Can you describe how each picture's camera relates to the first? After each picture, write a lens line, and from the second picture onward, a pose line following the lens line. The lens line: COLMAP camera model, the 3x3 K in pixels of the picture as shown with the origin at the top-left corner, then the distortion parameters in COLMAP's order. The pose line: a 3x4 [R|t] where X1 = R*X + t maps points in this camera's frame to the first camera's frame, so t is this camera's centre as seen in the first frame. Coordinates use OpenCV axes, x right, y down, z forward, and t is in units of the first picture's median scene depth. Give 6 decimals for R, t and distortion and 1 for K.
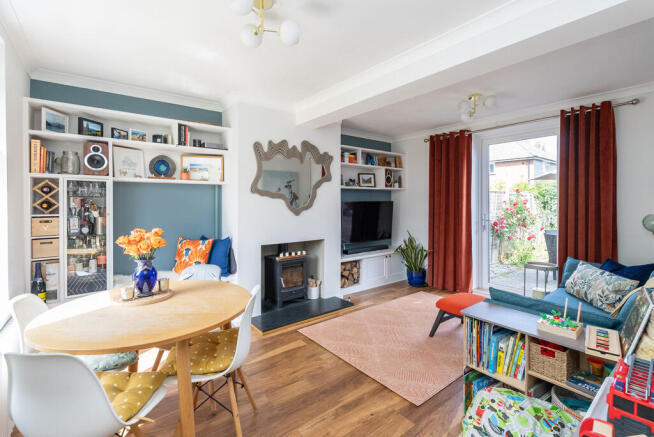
lens RADIAL K [[294.4, 0, 327.1], [0, 294.4, 208.5], [0, 0, 1]] dist [0.000310, -0.000004]
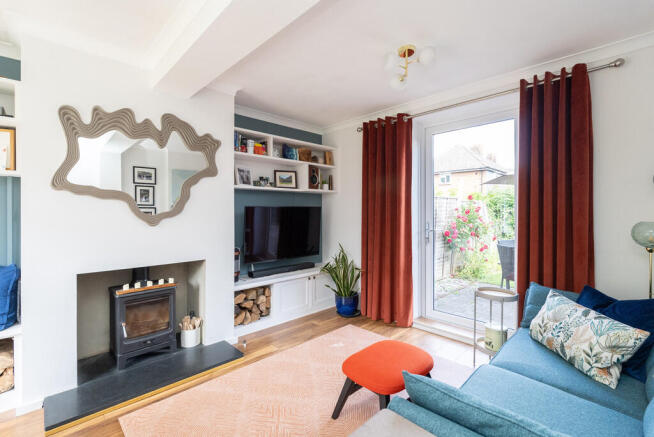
lens RADIAL K [[297.9, 0, 327.0], [0, 297.9, 218.5], [0, 0, 1]] dist [0.000402, 0.000027]
pose [[0.992635, -0.002485, 0.121117, 0.187114], [0.002288, 0.999996, 0.001763, 0.006521], [-0.121121, -0.001473, 0.992637, 0.267663]]
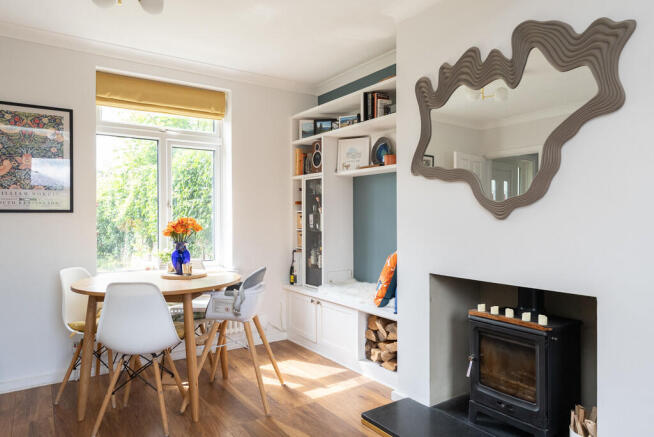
lens RADIAL K [[428.2, 0, 327.0], [0, 428.2, 218.5], [0, 0, 1]] dist [-0.000473, -0.000603]
pose [[-0.048440, 0.016772, -0.998685, 0.459587], [-0.008934, 0.999812, 0.017225, 0.013136], [0.998786, 0.009757, -0.048281, 0.727464]]
